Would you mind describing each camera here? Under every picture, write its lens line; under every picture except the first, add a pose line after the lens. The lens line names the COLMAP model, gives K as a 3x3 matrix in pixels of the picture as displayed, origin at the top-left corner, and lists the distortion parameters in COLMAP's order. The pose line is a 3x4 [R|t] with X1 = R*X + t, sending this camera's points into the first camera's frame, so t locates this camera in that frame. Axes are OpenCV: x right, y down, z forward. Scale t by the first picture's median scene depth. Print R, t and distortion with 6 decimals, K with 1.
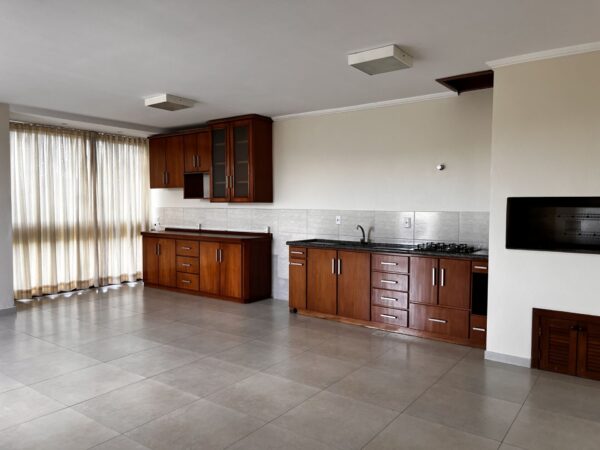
lens RADIAL K [[455.5, 0, 303.1], [0, 455.5, 228.1], [0, 0, 1]] dist [0.042623, -0.031397]
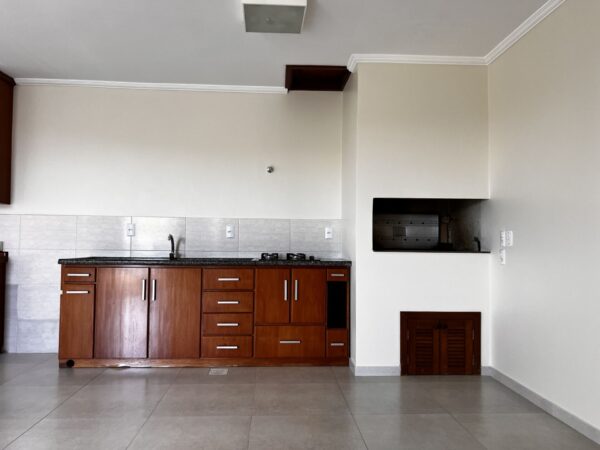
lens RADIAL K [[455.5, 0, 298.2], [0, 455.5, 226.9], [0, 0, 1]] dist [0.042623, -0.031397]
pose [[0.771454, 0.025611, 0.635770, -0.218909], [0.026642, 0.997013, -0.072492, 0.045669], [-0.635728, 0.072862, 0.768467, 0.294562]]
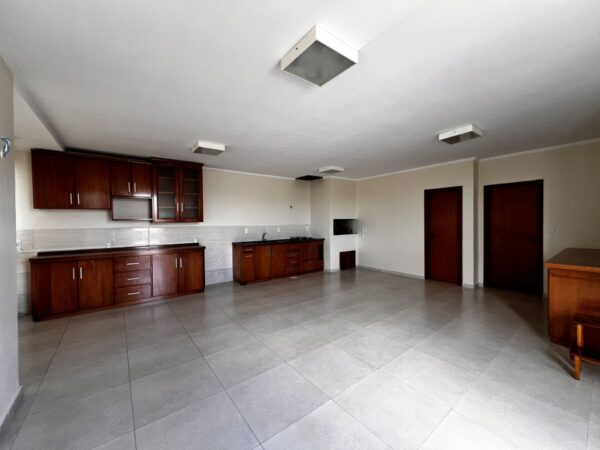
lens RADIAL K [[241.4, 0, 299.8], [0, 241.4, 223.8], [0, 0, 1]] dist [-0.001337, -0.000136]
pose [[0.280270, -0.013362, 0.959828, -0.963374], [0.065336, 0.997850, -0.005187, -0.032572], [-0.957695, 0.064165, 0.280540, 0.595279]]
